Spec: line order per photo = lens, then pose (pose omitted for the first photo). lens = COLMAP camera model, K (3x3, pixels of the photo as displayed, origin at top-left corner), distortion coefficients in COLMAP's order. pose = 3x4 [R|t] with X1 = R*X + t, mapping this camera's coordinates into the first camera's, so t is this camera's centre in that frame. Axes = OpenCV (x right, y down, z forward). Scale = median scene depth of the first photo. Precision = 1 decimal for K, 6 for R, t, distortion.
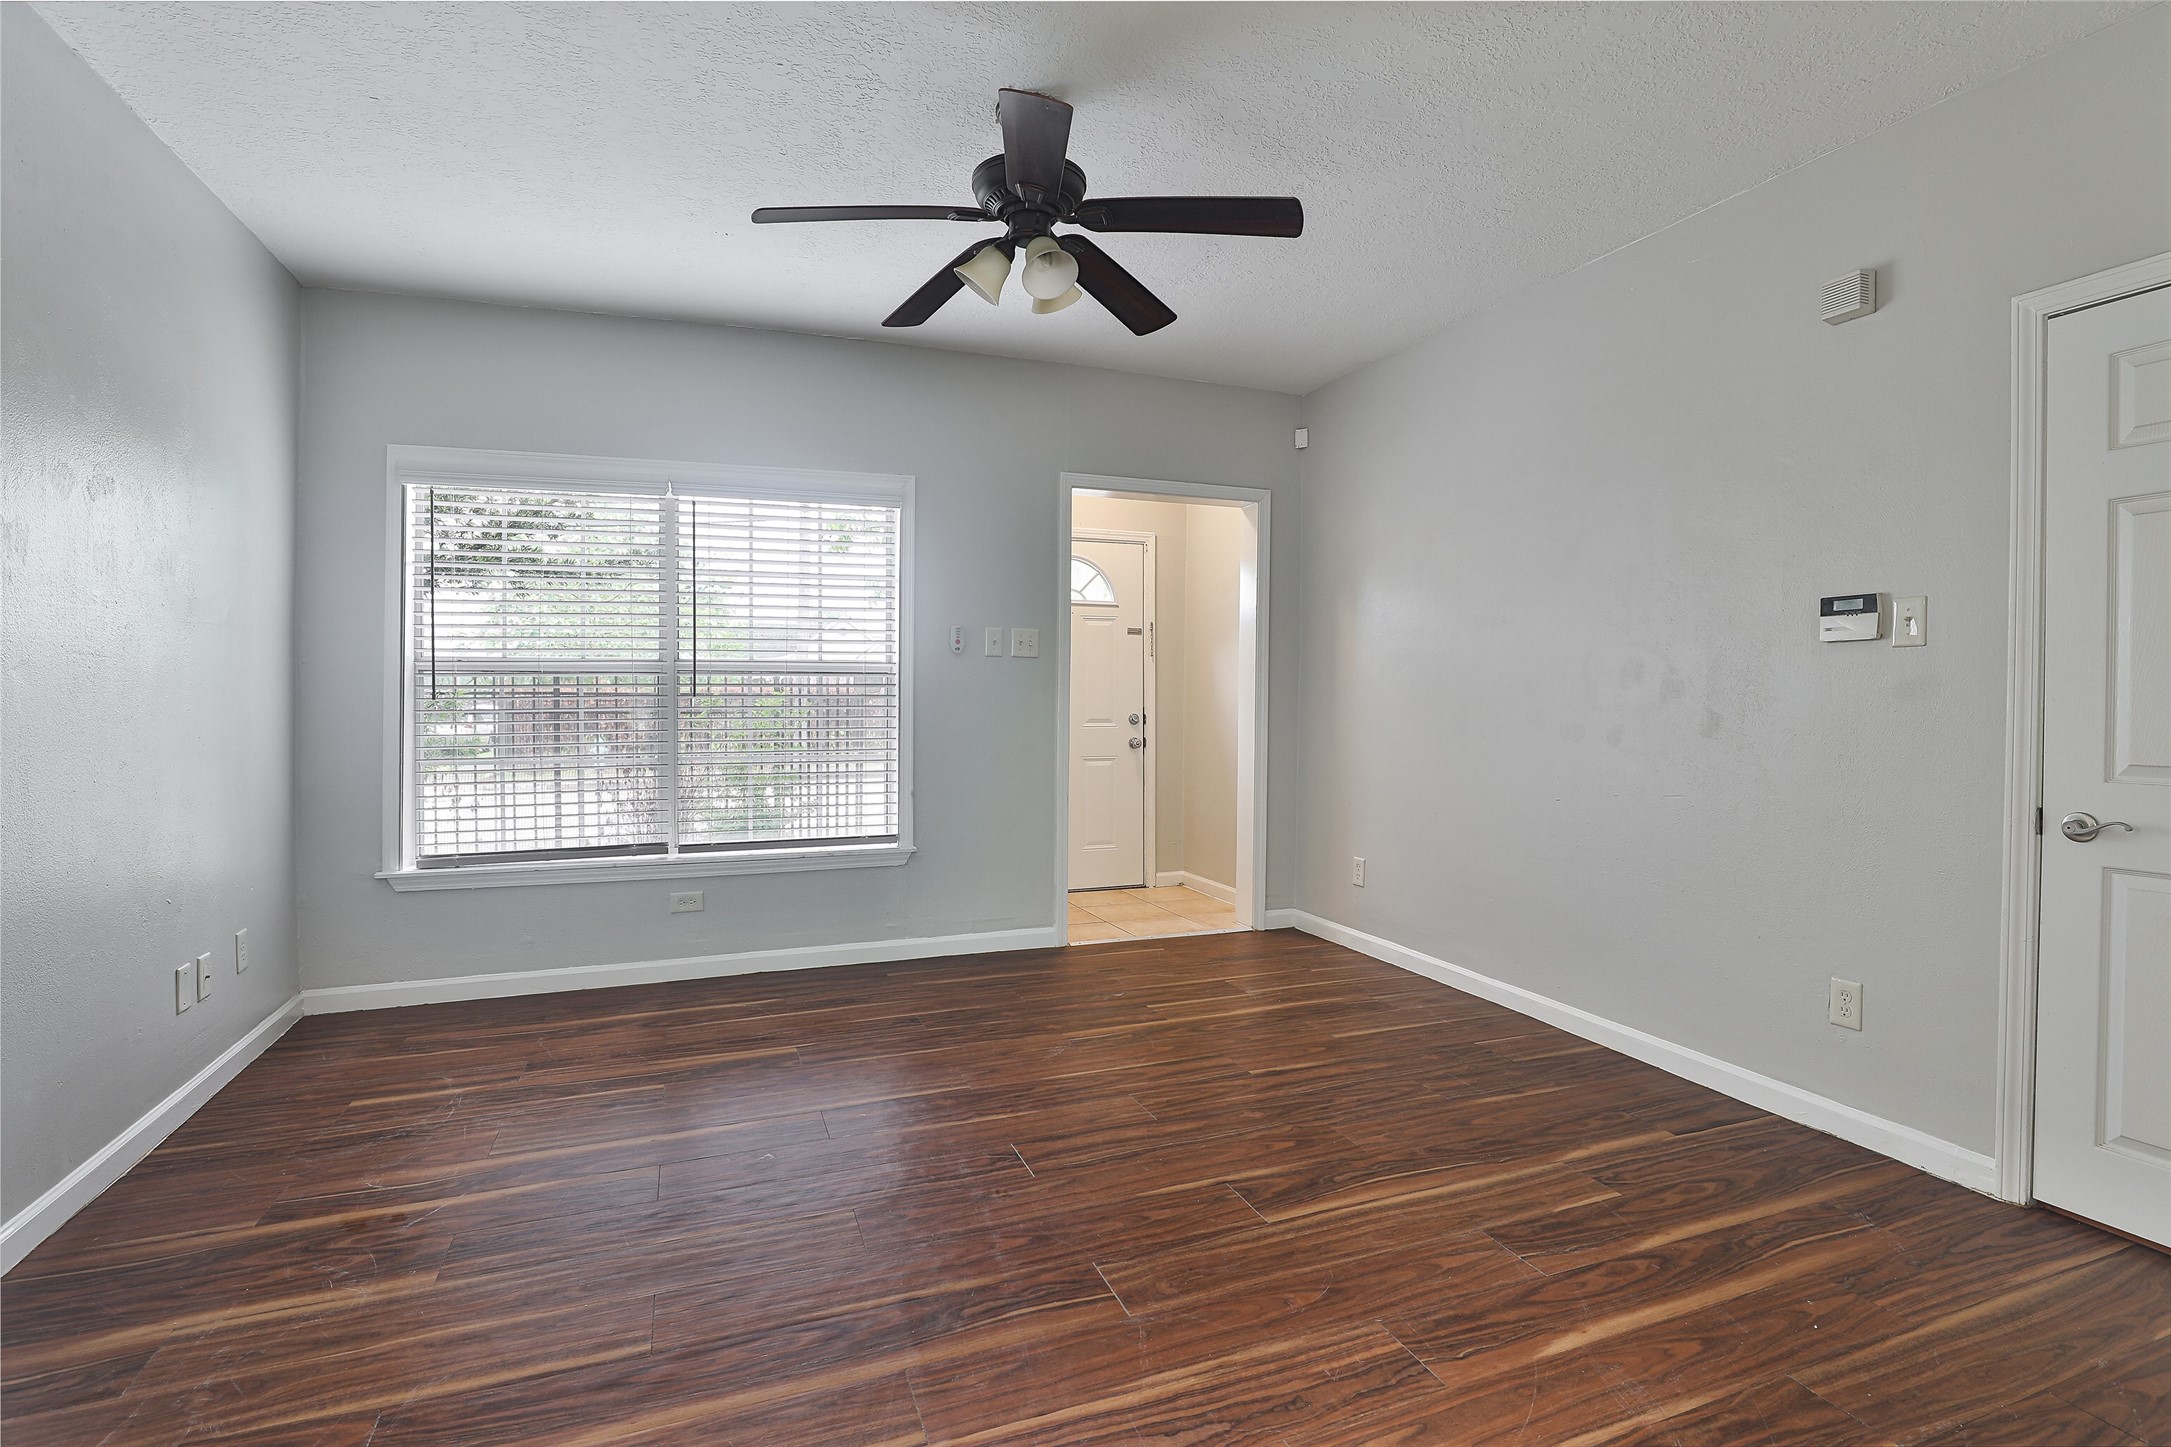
lens RADIAL K [[1046.2, 0, 1090.8], [0, 1046.2, 715.7], [0, 0, 1]] dist [-0.047290, 0.014444]
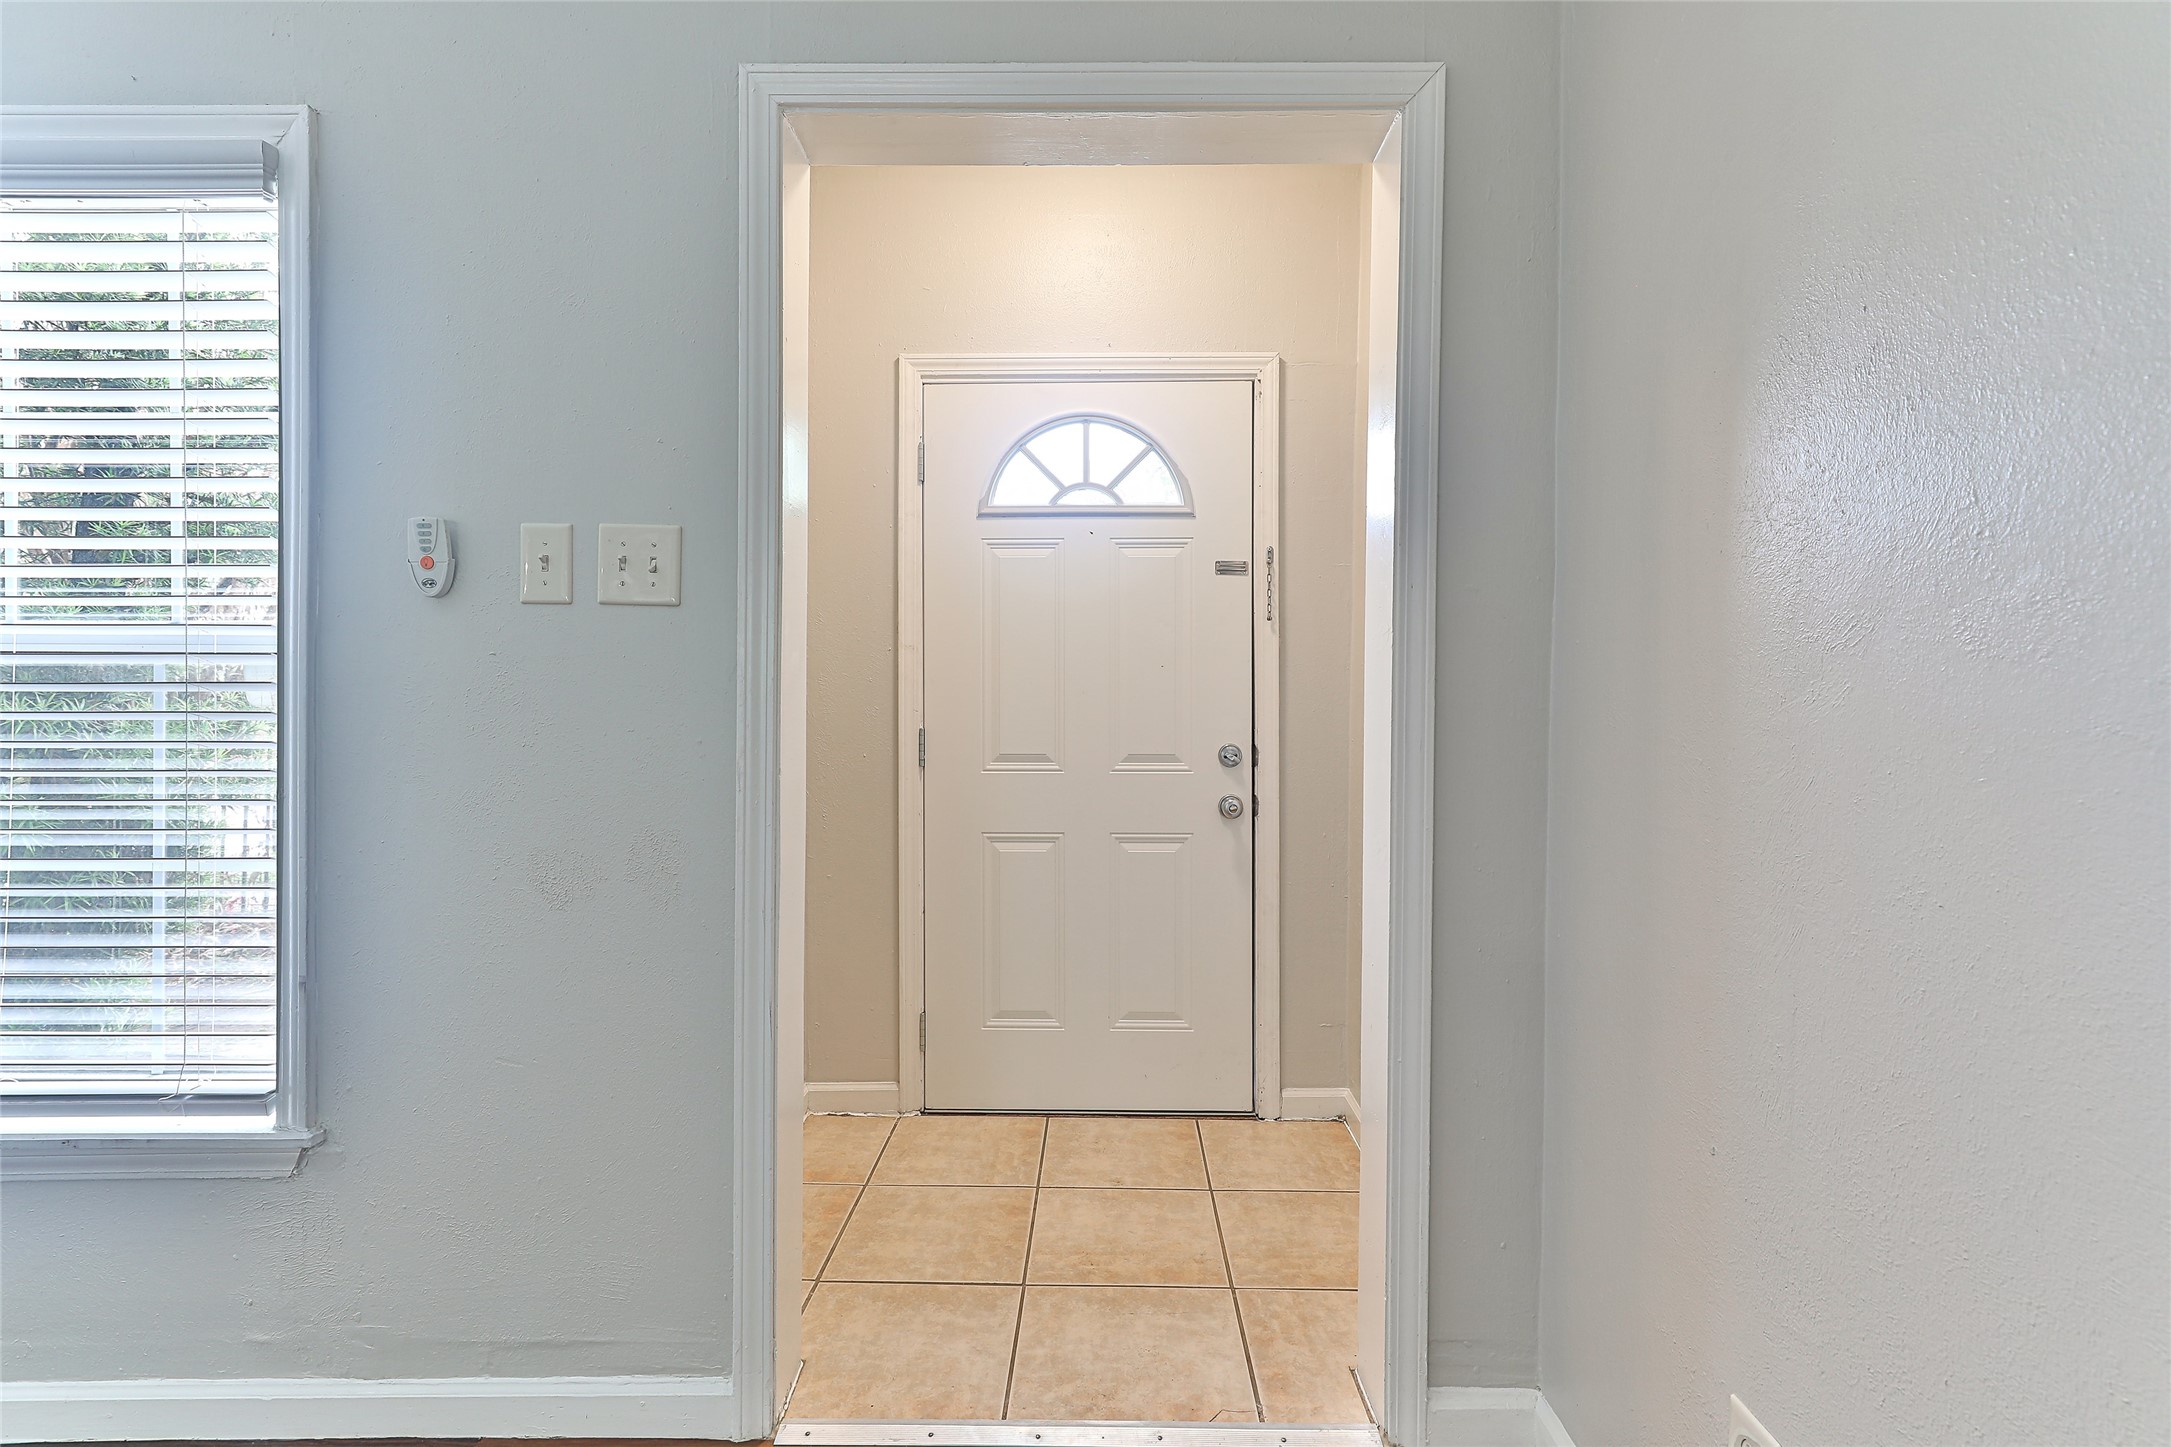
lens RADIAL K [[1046.2, 0, 1090.8], [0, 1046.2, 715.7], [0, 0, 1]] dist [-0.047290, 0.014444]
pose [[0.933019, -0.001289, -0.359824, 0.150891], [-0.000157, 0.999992, -0.003991, -0.012531], [0.359826, 0.003780, 0.933012, 0.547909]]
